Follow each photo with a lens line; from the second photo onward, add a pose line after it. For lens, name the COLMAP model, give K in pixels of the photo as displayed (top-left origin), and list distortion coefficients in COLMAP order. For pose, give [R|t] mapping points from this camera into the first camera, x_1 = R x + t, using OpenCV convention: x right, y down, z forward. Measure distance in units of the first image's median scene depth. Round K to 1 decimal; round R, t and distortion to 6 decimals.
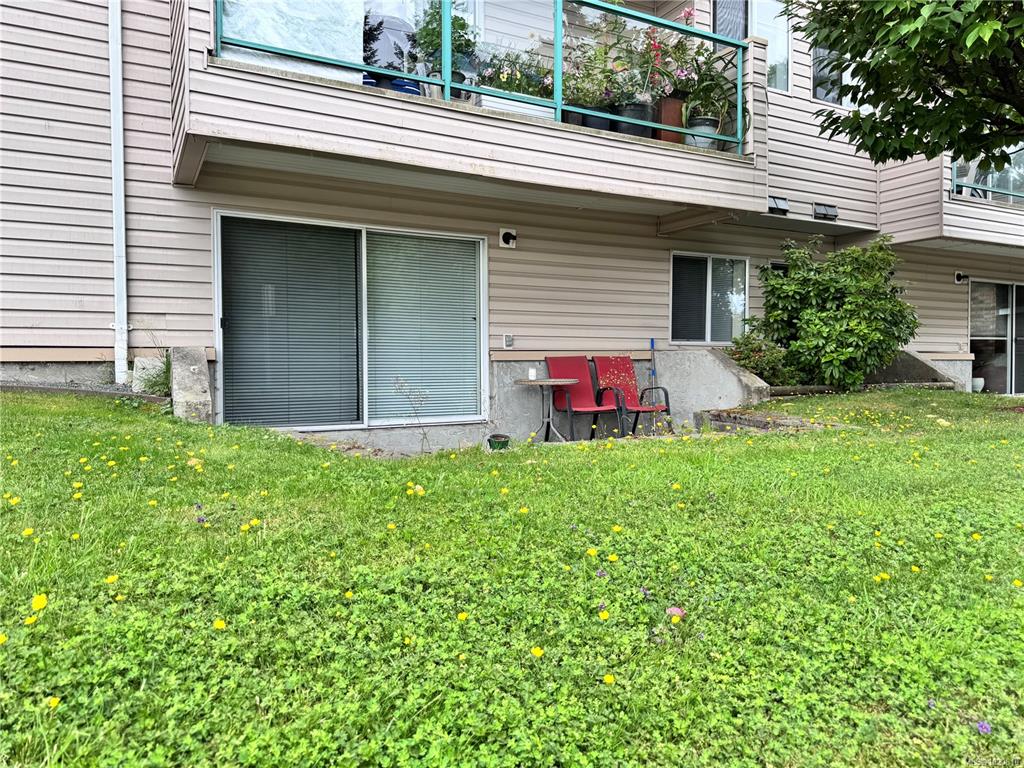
lens RADIAL K [[730.8, 0, 522.6], [0, 730.8, 387.3], [0, 0, 1]] dist [0.005020, -0.003853]
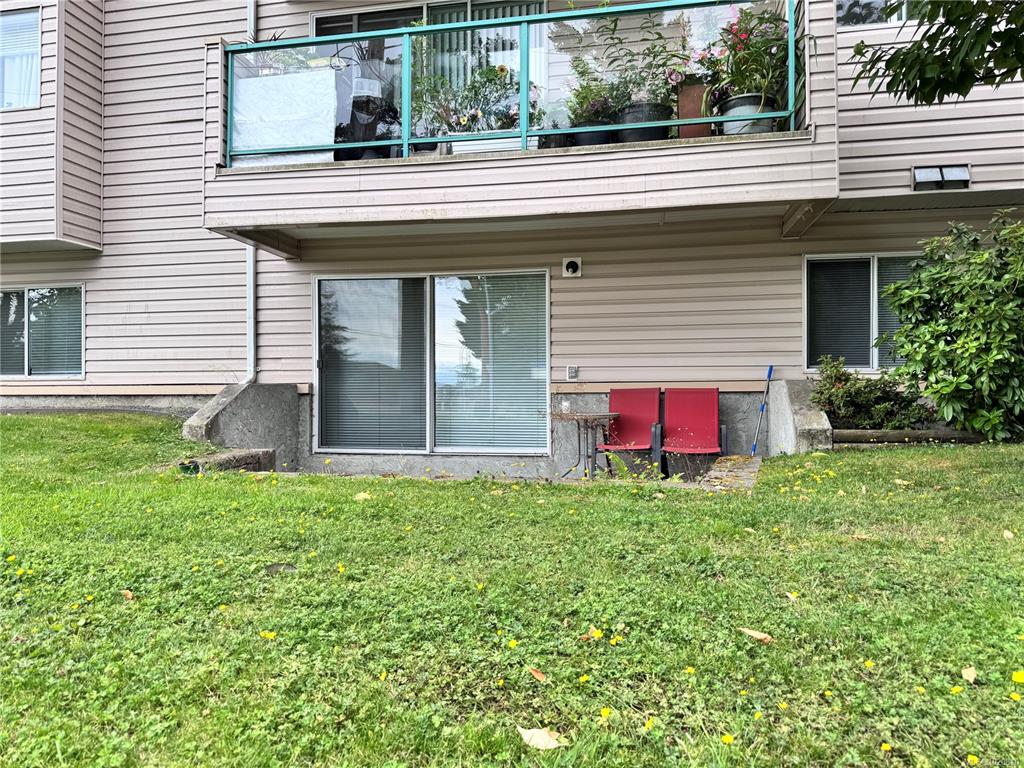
lens RADIAL K [[730.8, 0, 522.6], [0, 730.8, 387.3], [0, 0, 1]] dist [0.005020, -0.003853]
pose [[0.770979, -0.004996, -0.636840, 0.576896], [-0.020009, 0.999286, -0.032063, -0.012037], [0.636546, 0.037463, 0.770329, 0.222849]]
